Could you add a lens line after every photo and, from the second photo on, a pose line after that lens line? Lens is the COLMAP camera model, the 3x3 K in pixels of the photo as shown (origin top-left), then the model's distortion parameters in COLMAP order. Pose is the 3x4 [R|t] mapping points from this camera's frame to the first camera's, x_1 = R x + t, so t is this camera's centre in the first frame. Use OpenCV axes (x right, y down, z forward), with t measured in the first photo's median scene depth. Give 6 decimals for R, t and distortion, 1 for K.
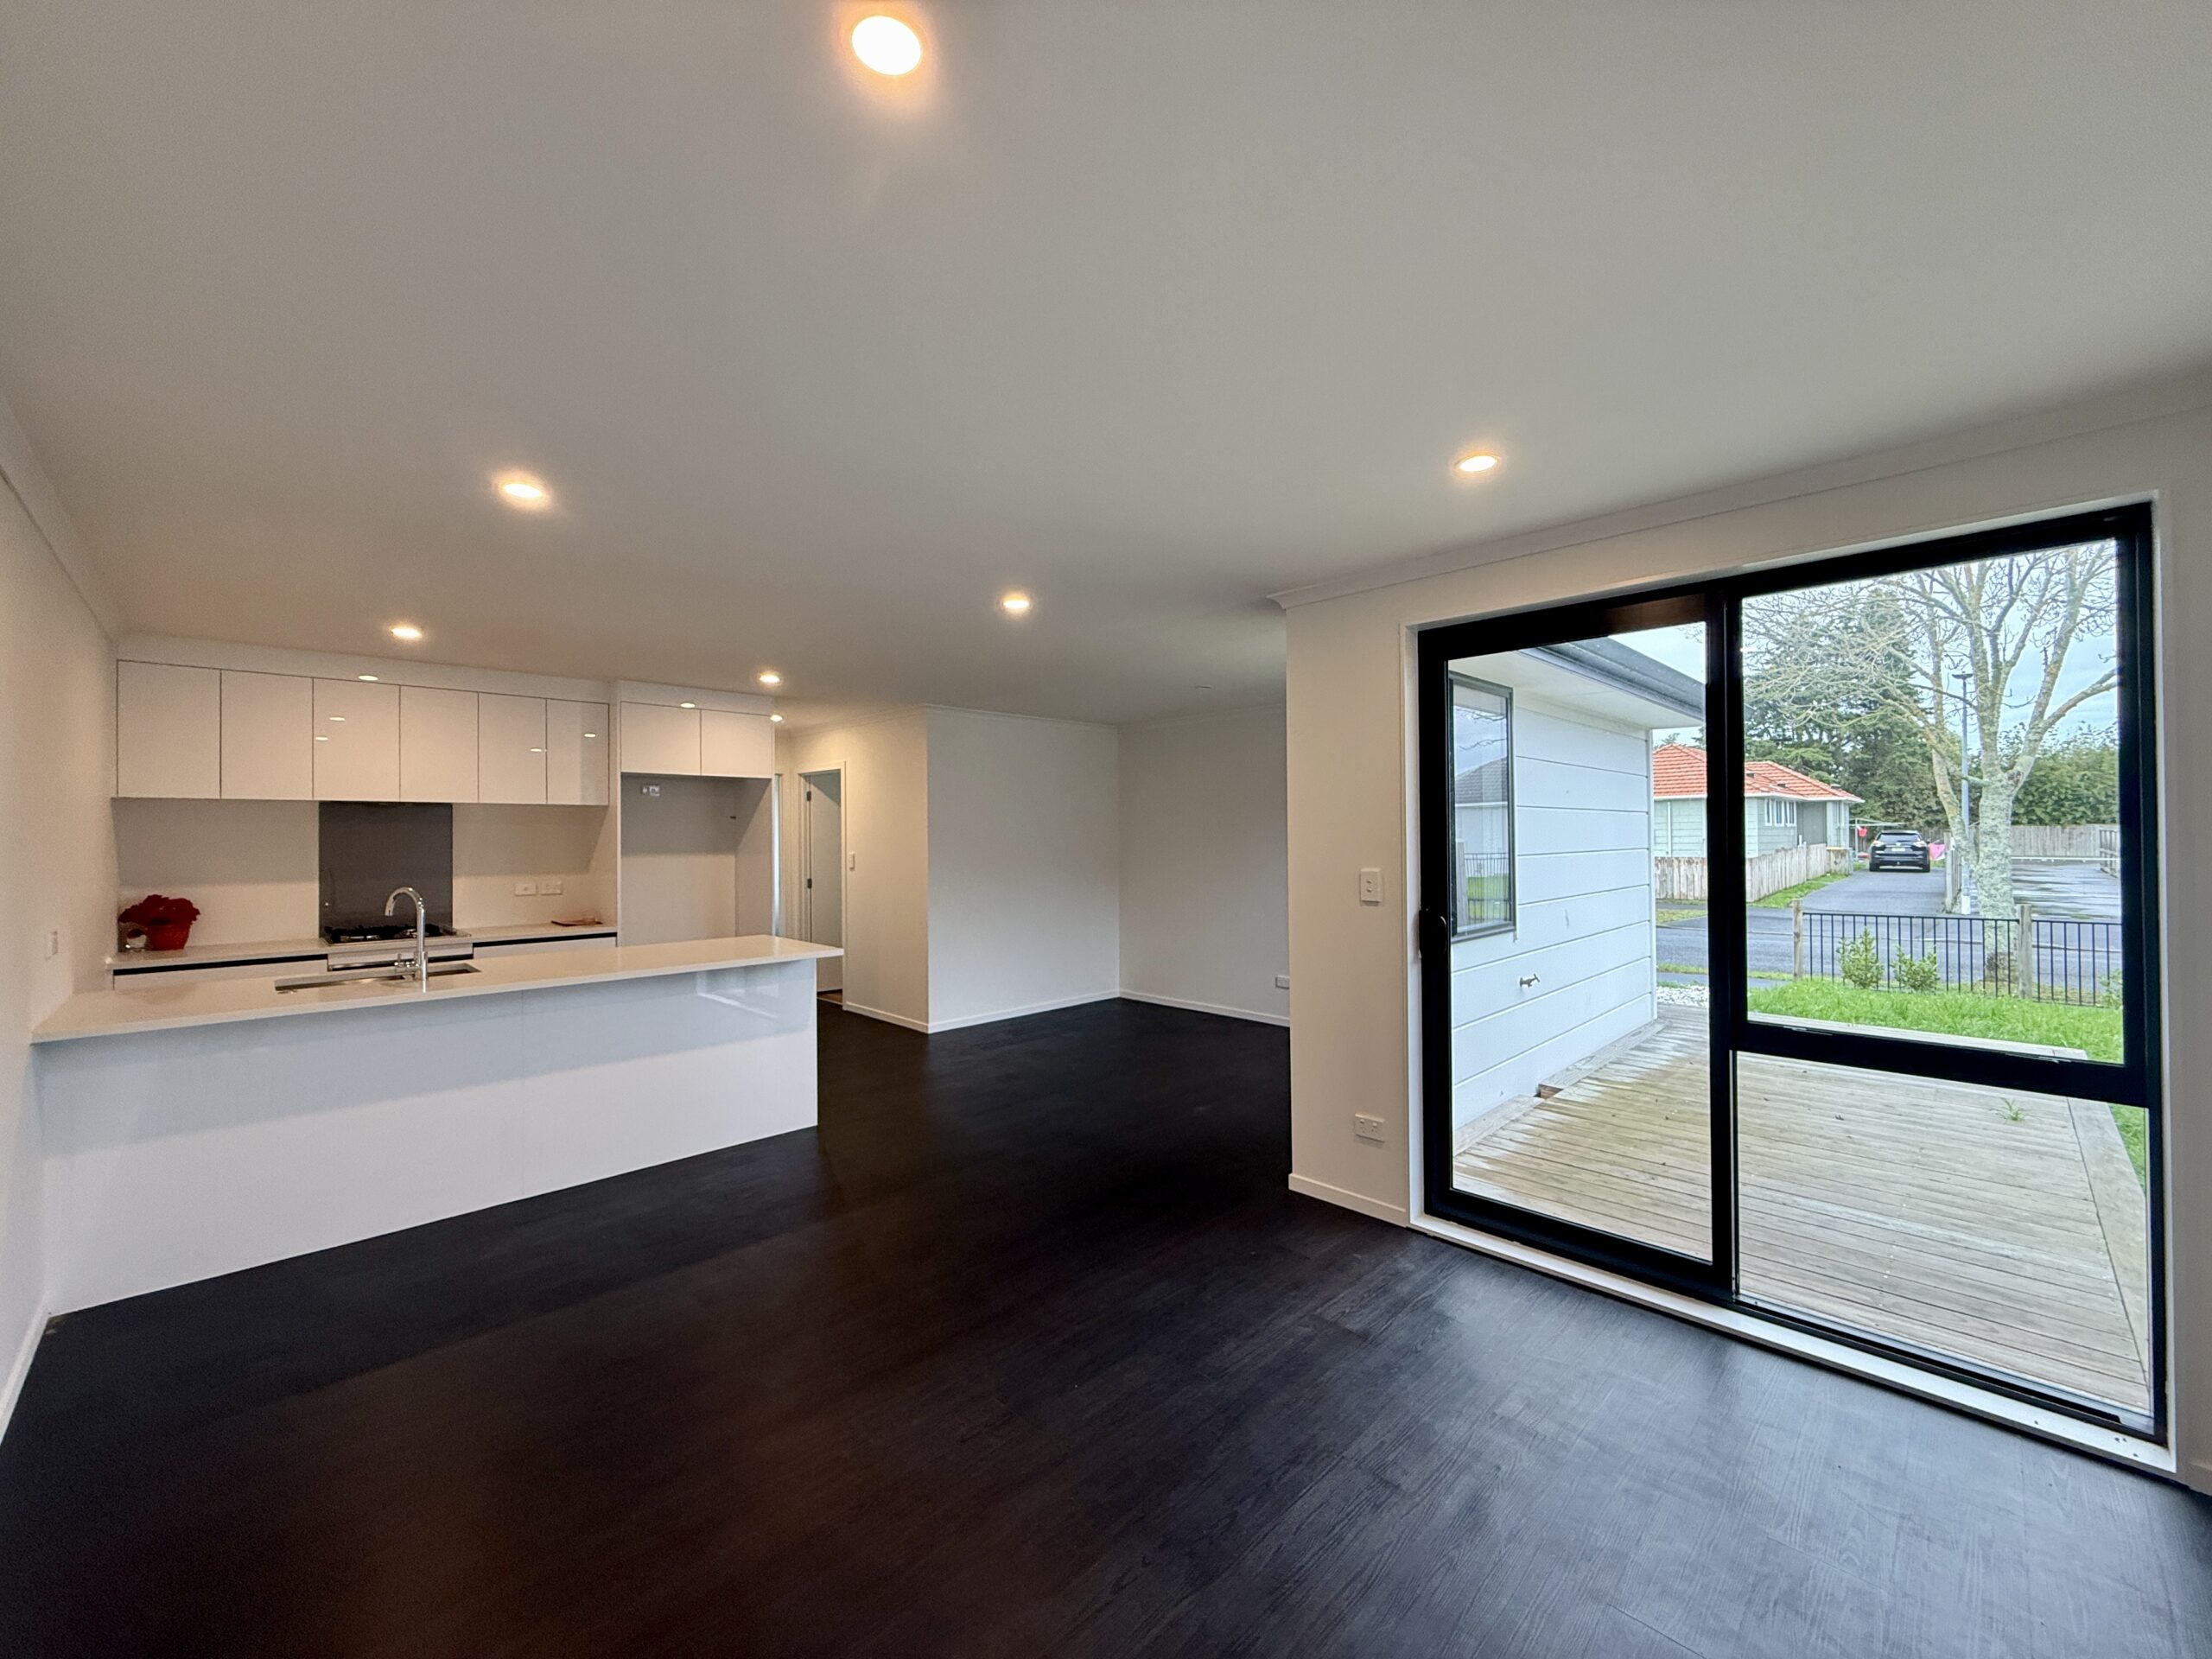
lens RADIAL K [[883.5, 0, 1105.2], [0, 883.5, 828.6], [0, 0, 1]] dist [0.001526, 0.000757]
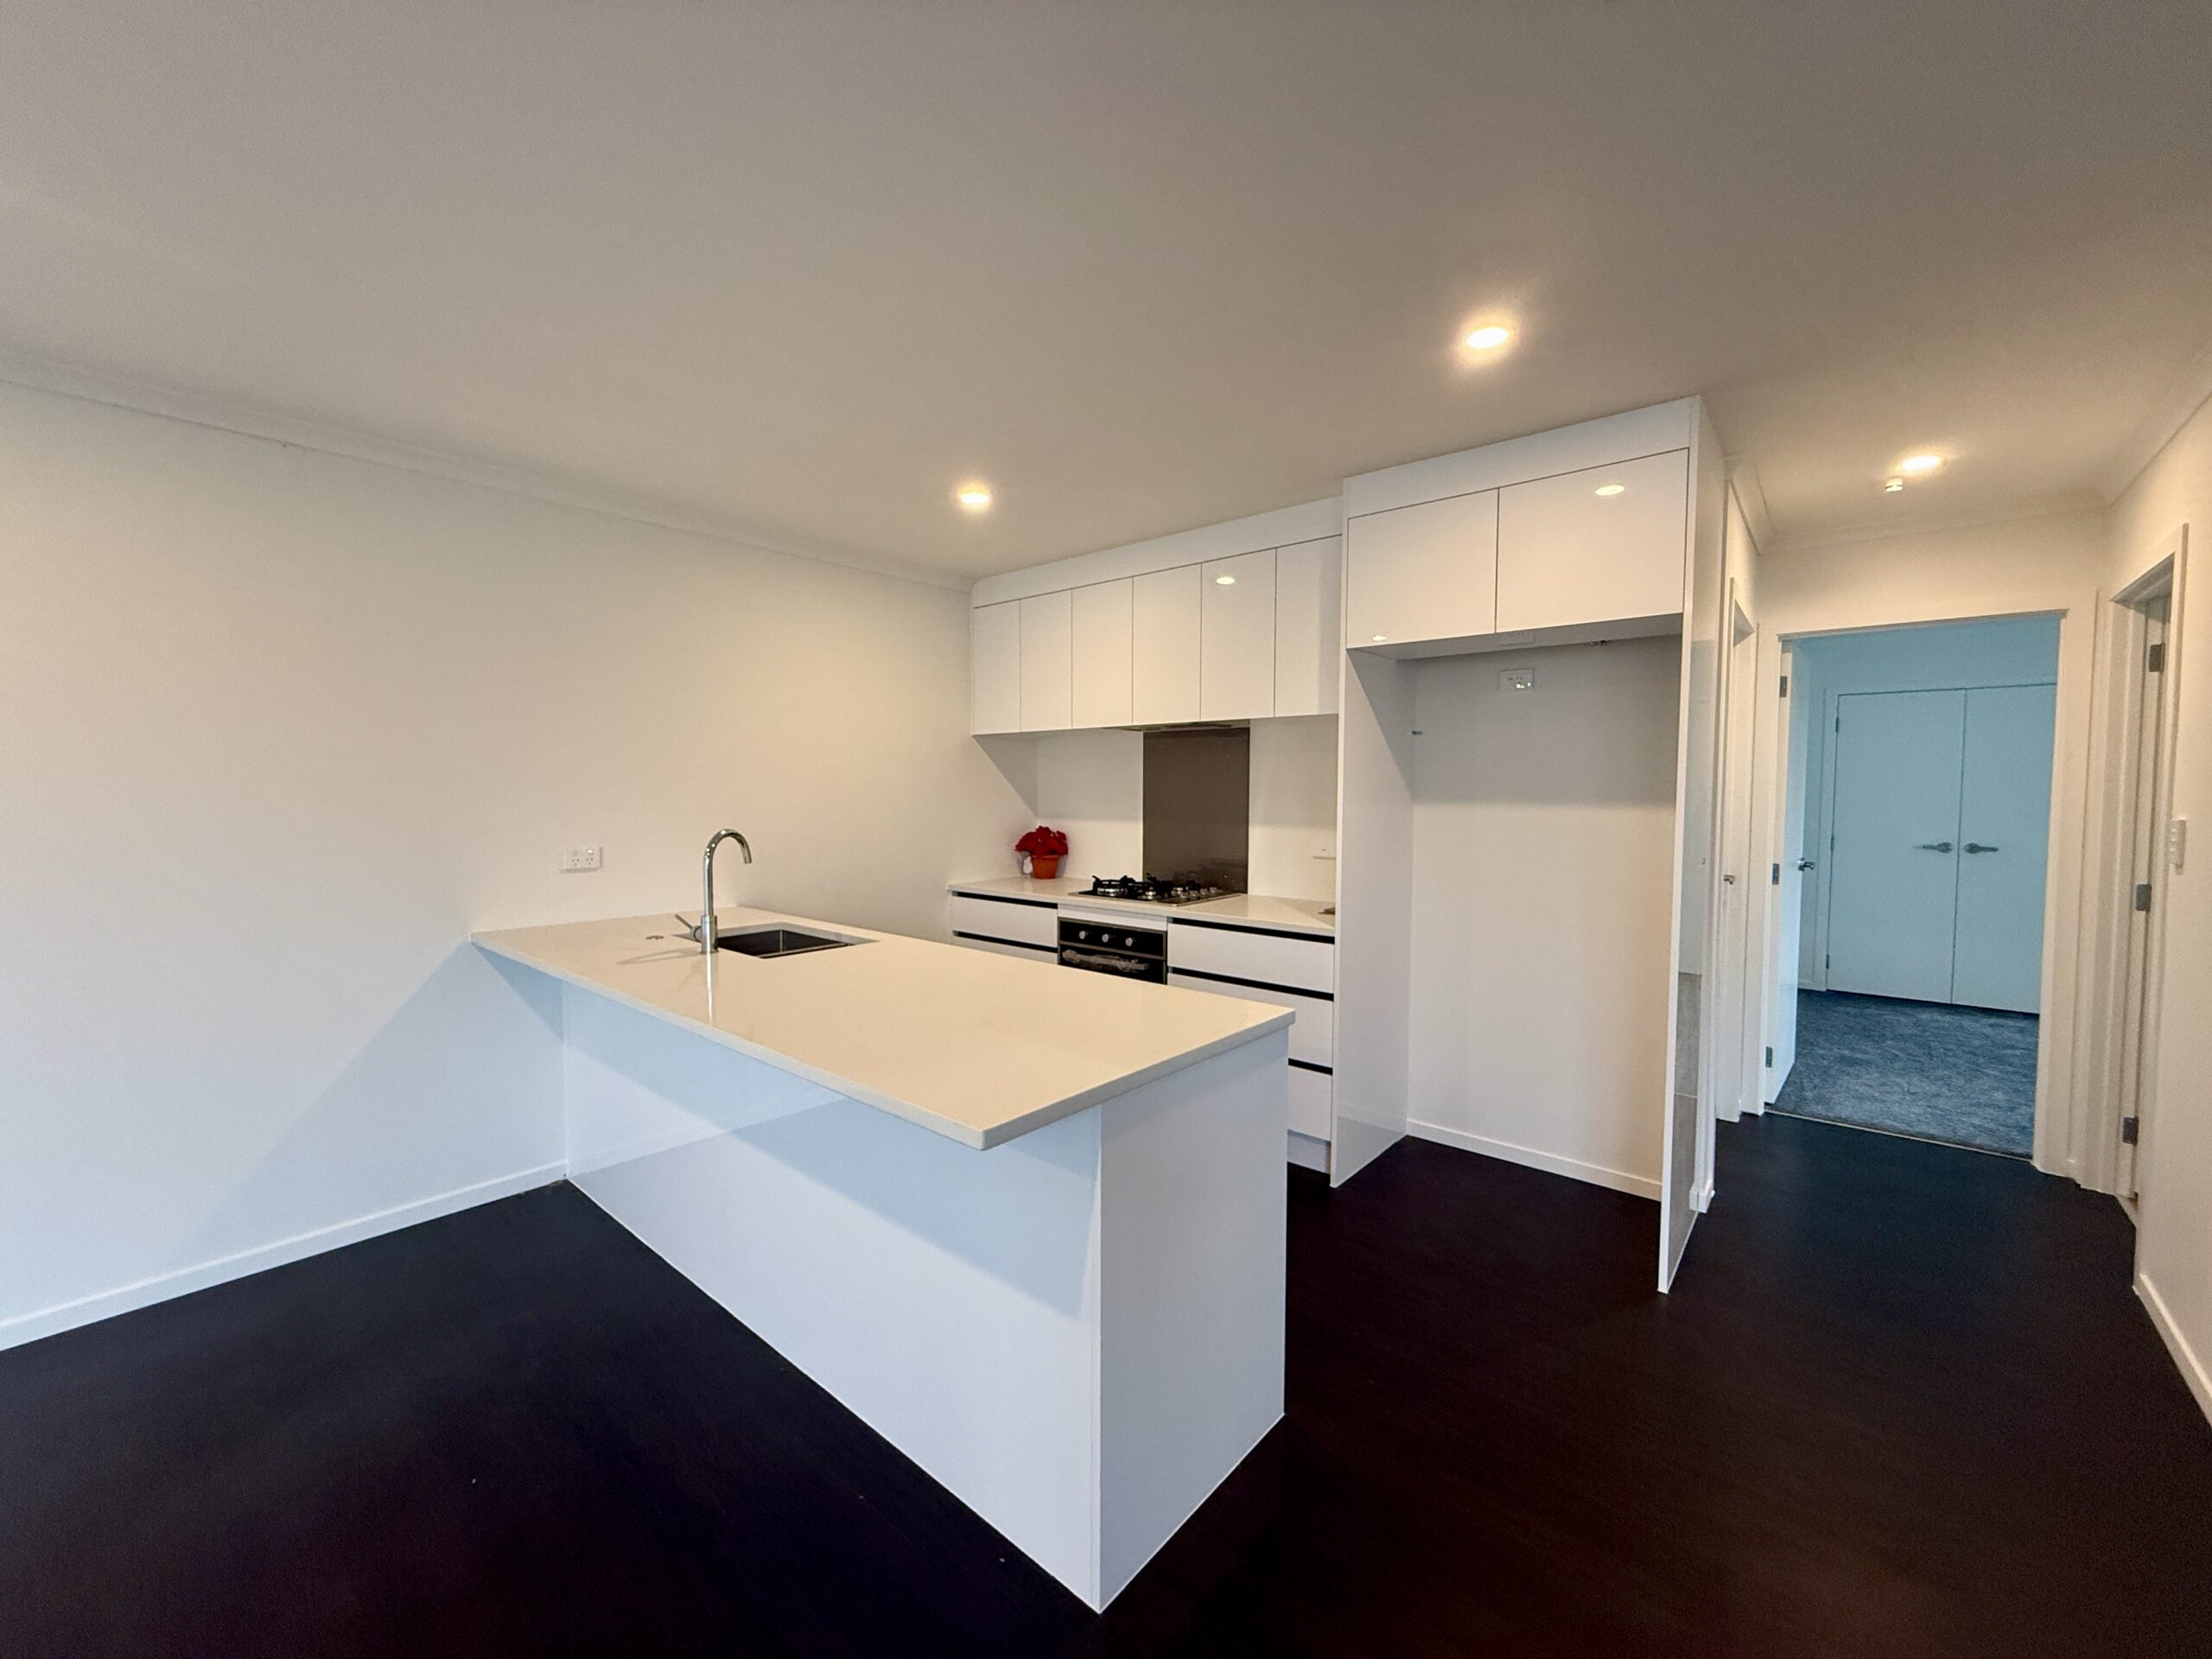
lens RADIAL K [[883.5, 0, 1103.5], [0, 883.5, 832.2], [0, 0, 1]] dist [0.001526, 0.000757]
pose [[0.087184, 0.052427, -0.994812, -0.010941], [0.003407, 0.998593, 0.052924, 0.022042], [0.996186, -0.008003, 0.086882, 0.839638]]
